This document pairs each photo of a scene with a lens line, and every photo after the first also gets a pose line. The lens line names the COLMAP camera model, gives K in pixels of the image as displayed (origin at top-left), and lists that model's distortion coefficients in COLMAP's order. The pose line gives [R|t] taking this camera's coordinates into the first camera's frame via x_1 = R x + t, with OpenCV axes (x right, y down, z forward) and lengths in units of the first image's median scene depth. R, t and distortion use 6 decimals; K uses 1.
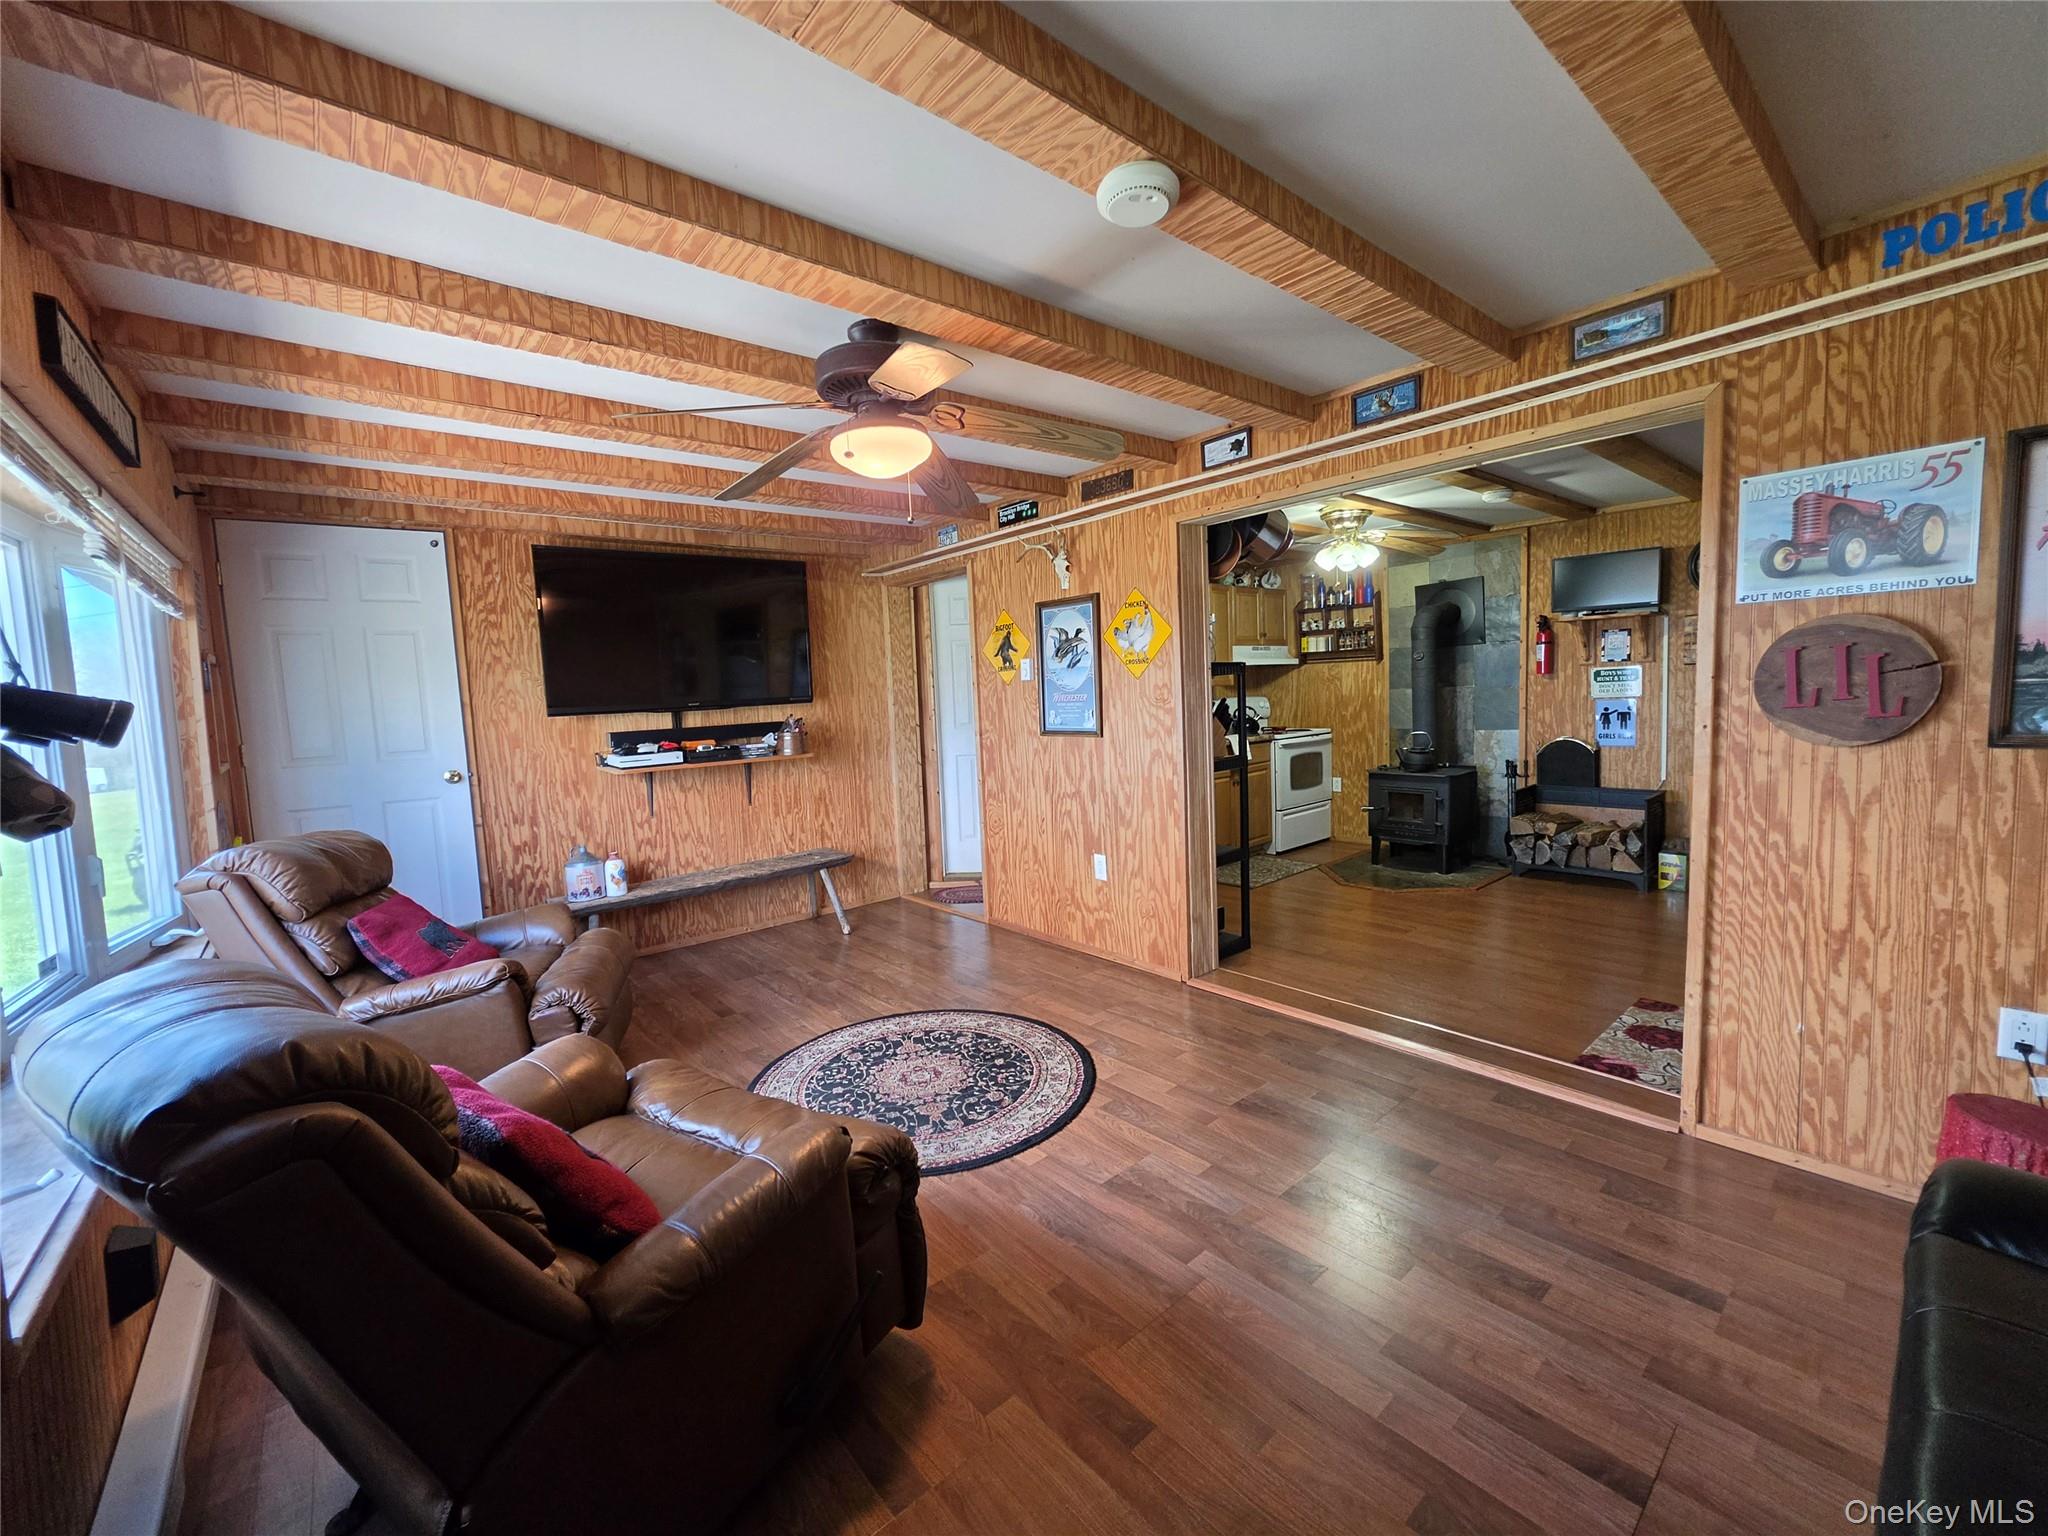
lens RADIAL K [[818.5, 0, 1023.8], [0, 818.5, 760.5], [0, 0, 1]] dist [-0.001674, 0.000912]
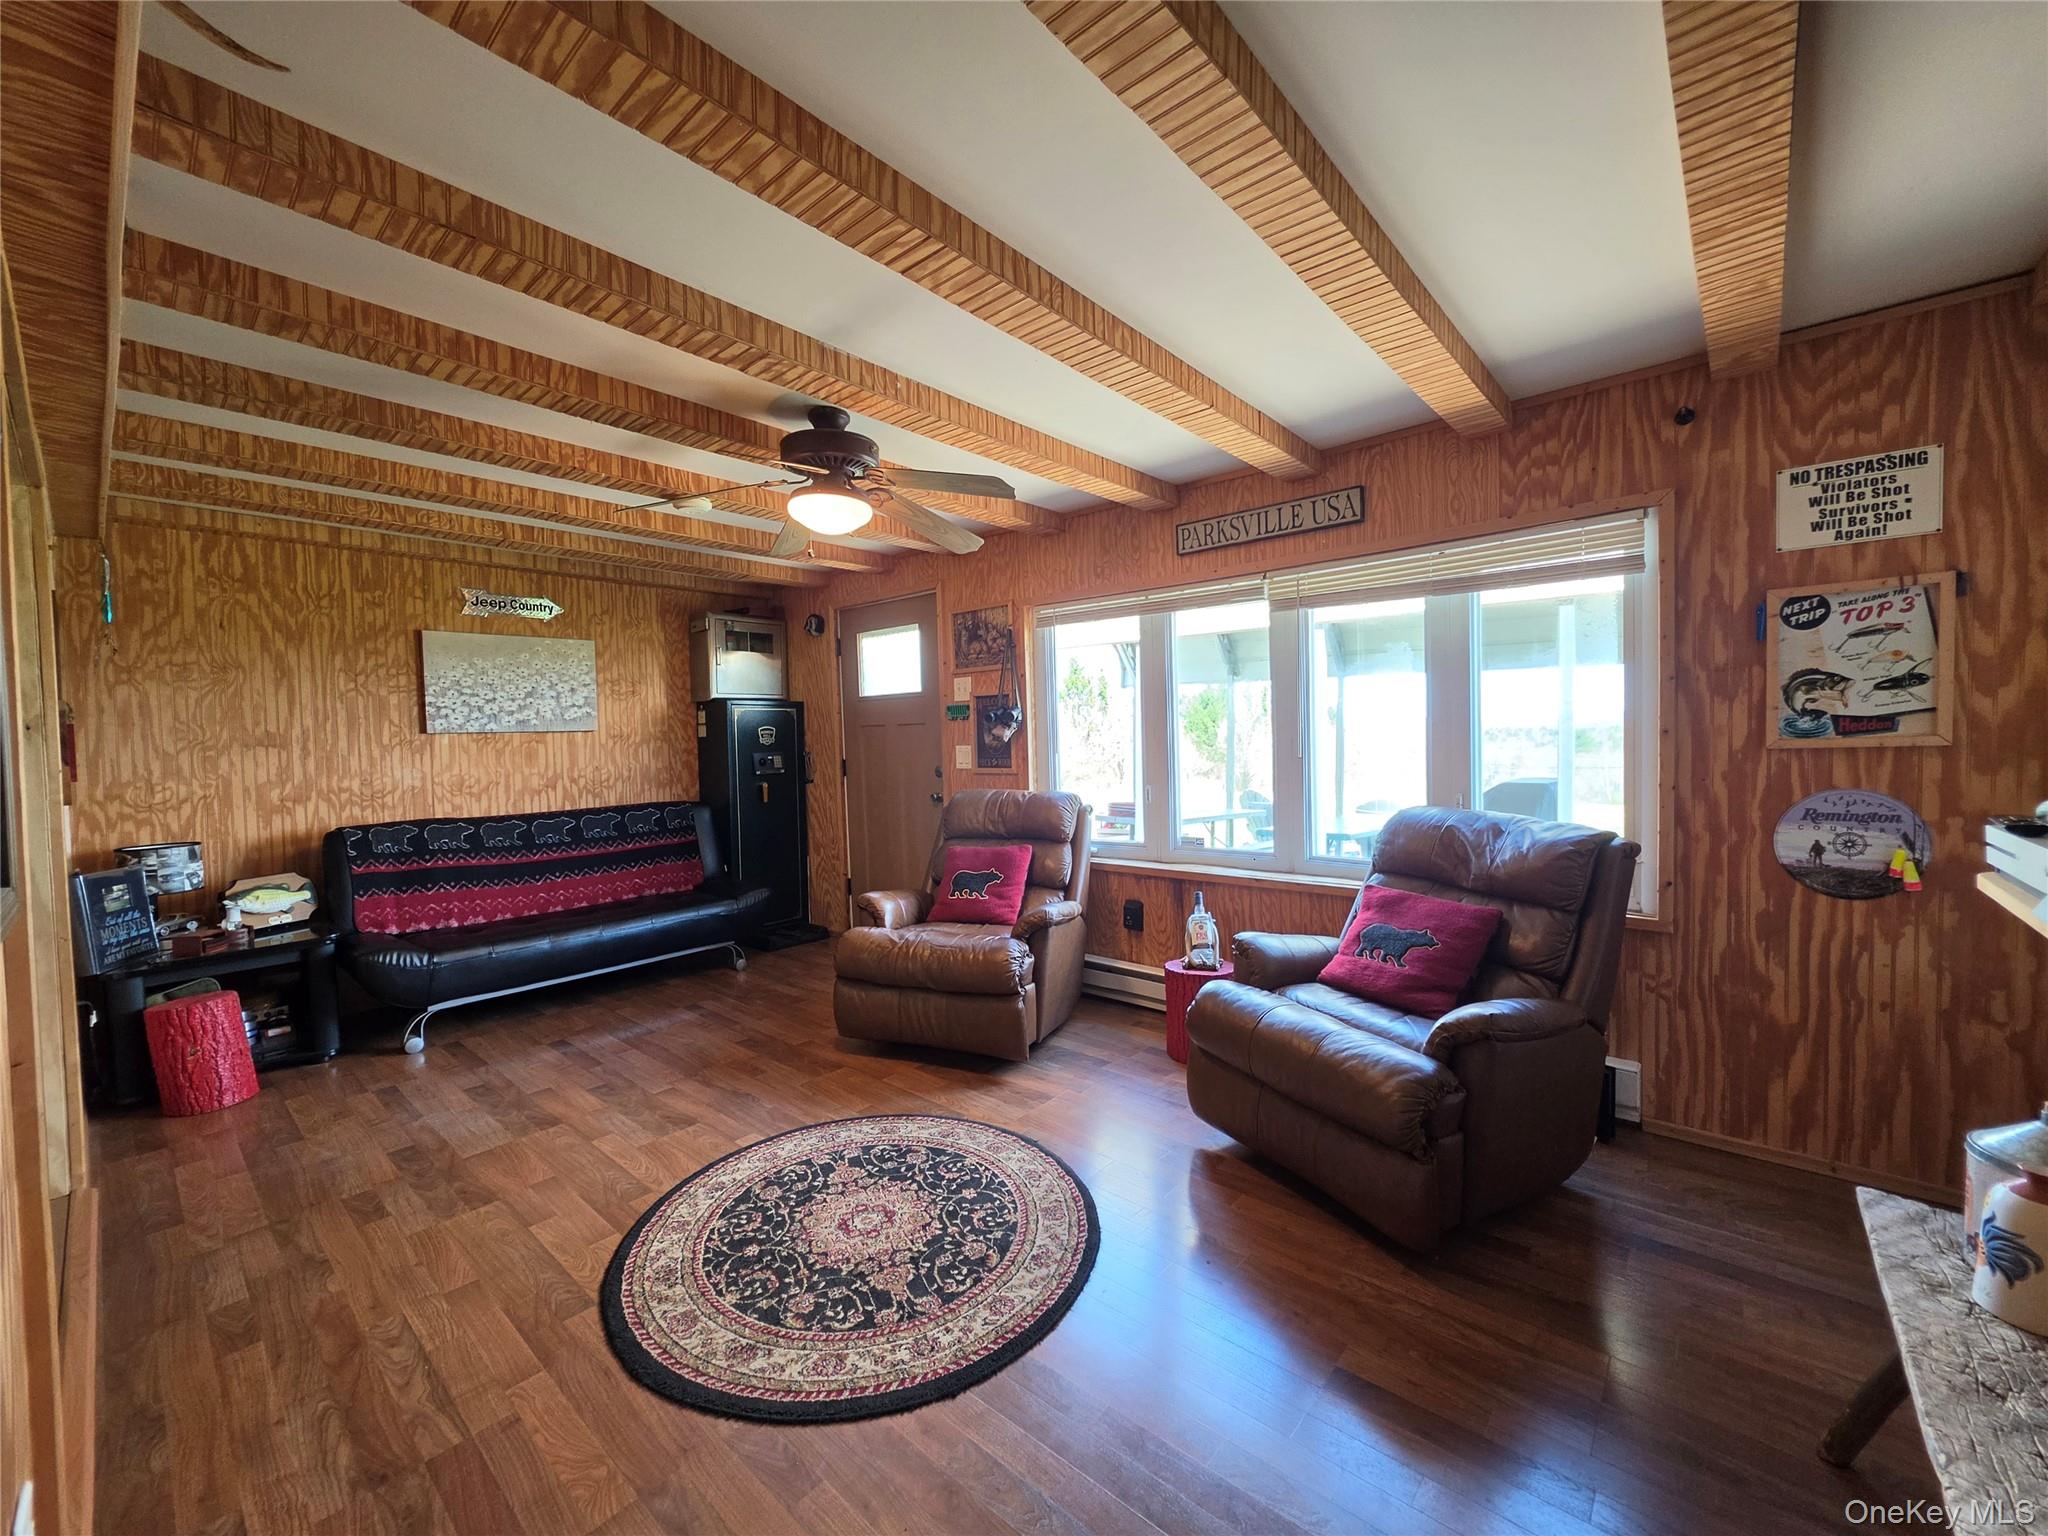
lens RADIAL K [[818.5, 0, 1020.6], [0, 818.5, 763.3], [0, 0, 1]] dist [-0.001674, 0.000912]
pose [[-0.987088, 0.073911, -0.142110, -0.140433], [0.056204, 0.990587, 0.124813, -0.080727], [0.149997, 0.115214, -0.981950, 1.264768]]
